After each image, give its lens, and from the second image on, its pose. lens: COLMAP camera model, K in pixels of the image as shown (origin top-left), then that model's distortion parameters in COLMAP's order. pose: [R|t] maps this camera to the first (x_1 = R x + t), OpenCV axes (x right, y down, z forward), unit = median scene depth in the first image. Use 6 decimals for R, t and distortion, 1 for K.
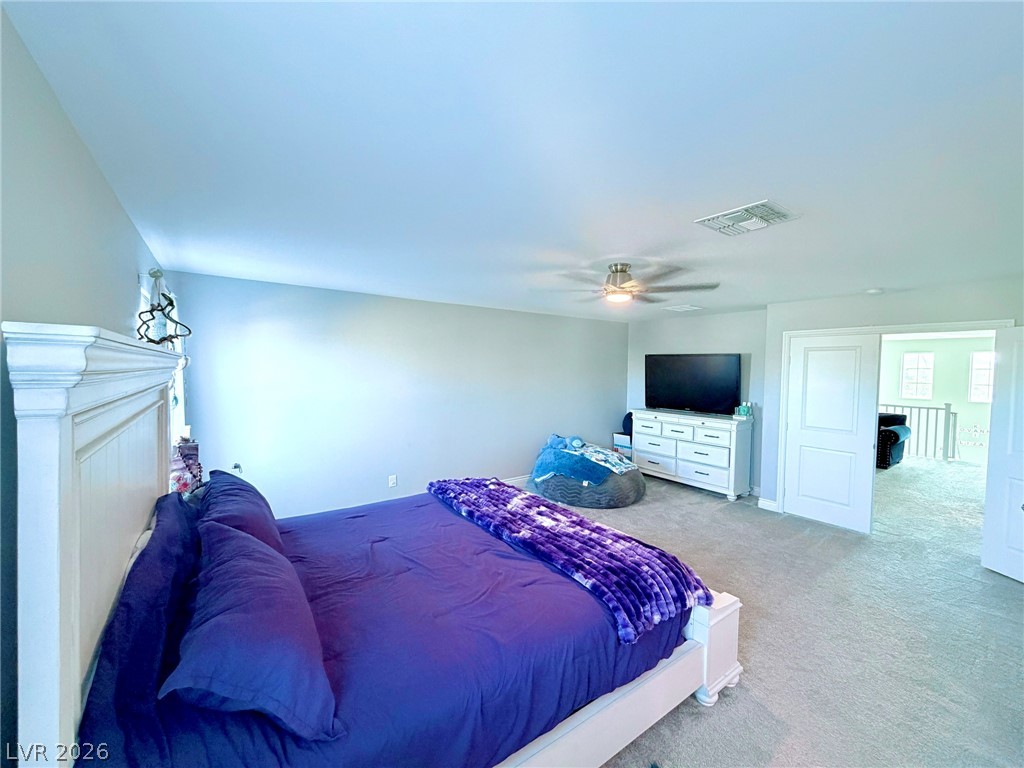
lens RADIAL K [[408.8, 0, 507.5], [0, 408.8, 384.7], [0, 0, 1]] dist [-0.001523, -0.000033]
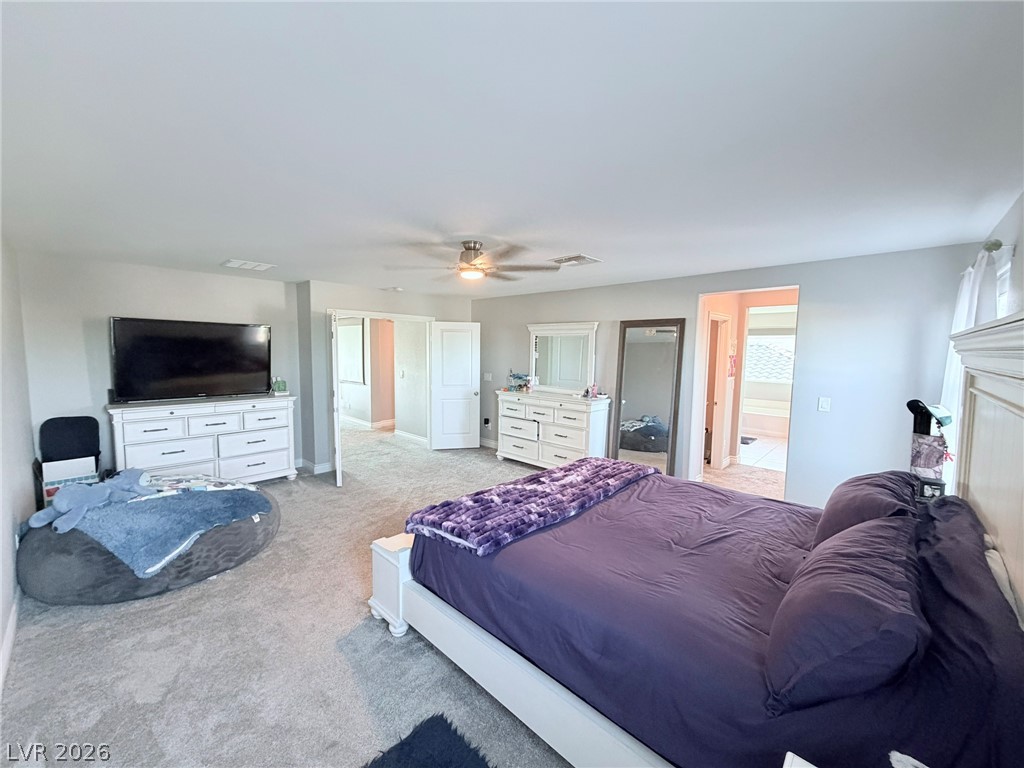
lens RADIAL K [[410.5, 0, 512.0], [0, 410.5, 384.0], [0, 0, 1]] dist [0.001682, 0.000207]
pose [[-0.193029, -0.102013, 0.975876, -0.774918], [0.028587, 0.993574, 0.109518, -0.050824], [-0.980777, 0.049038, -0.188872, 1.083448]]
